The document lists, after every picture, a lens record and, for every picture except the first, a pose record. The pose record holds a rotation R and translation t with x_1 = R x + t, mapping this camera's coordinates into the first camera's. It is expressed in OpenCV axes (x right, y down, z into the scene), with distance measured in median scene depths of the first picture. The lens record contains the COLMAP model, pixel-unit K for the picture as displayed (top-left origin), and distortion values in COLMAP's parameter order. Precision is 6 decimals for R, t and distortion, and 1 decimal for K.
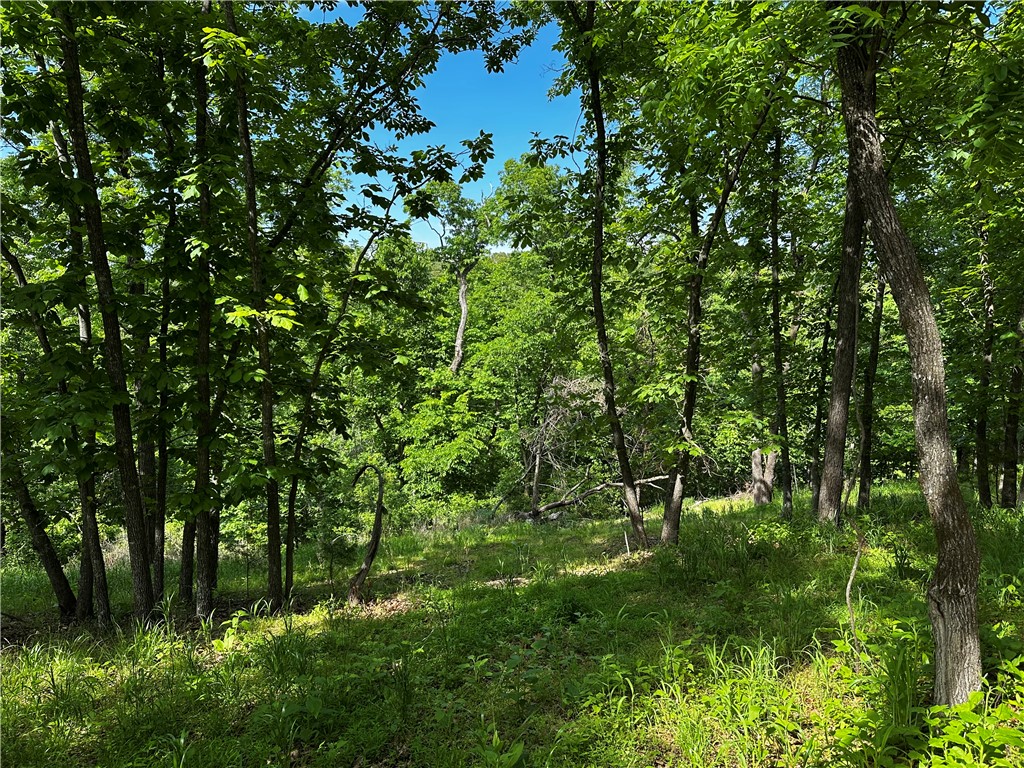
lens RADIAL K [[739.4, 0, 515.7], [0, 739.4, 382.3], [0, 0, 1]] dist [0.099212, -0.110416]
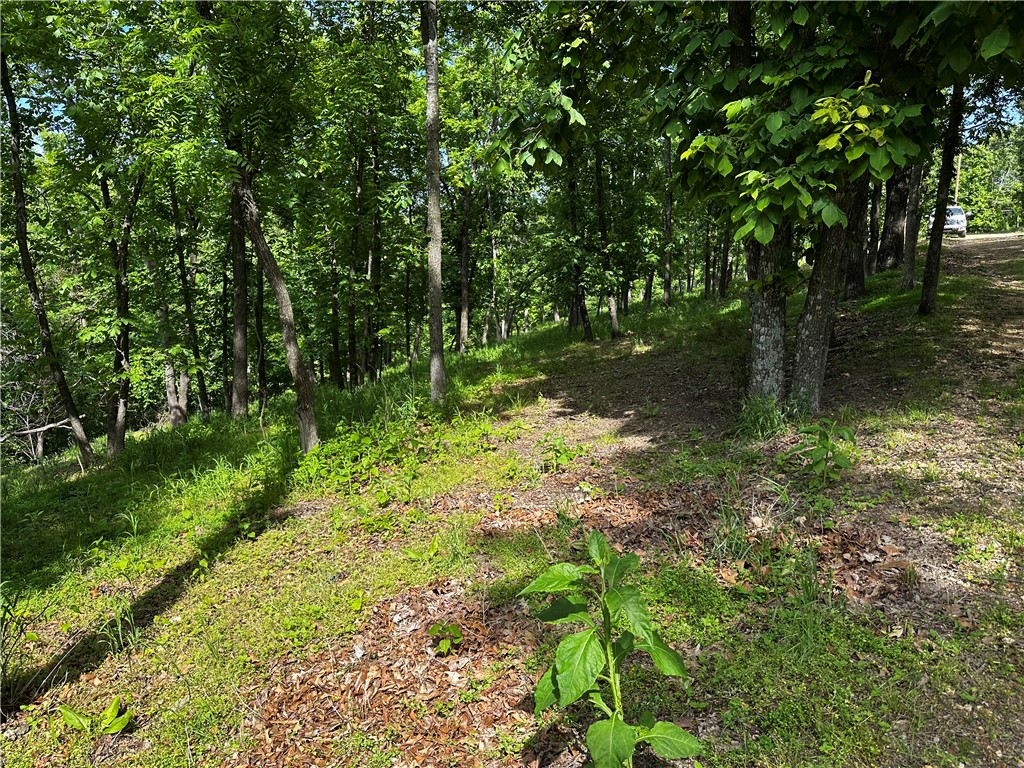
lens RADIAL K [[739.4, 0, 515.7], [0, 739.4, 382.3], [0, 0, 1]] dist [0.099212, -0.110416]
pose [[0.715634, -0.114497, 0.689027, -0.150398], [0.052752, 0.992515, 0.110140, -0.006513], [-0.696481, -0.042472, 0.716317, -0.311991]]
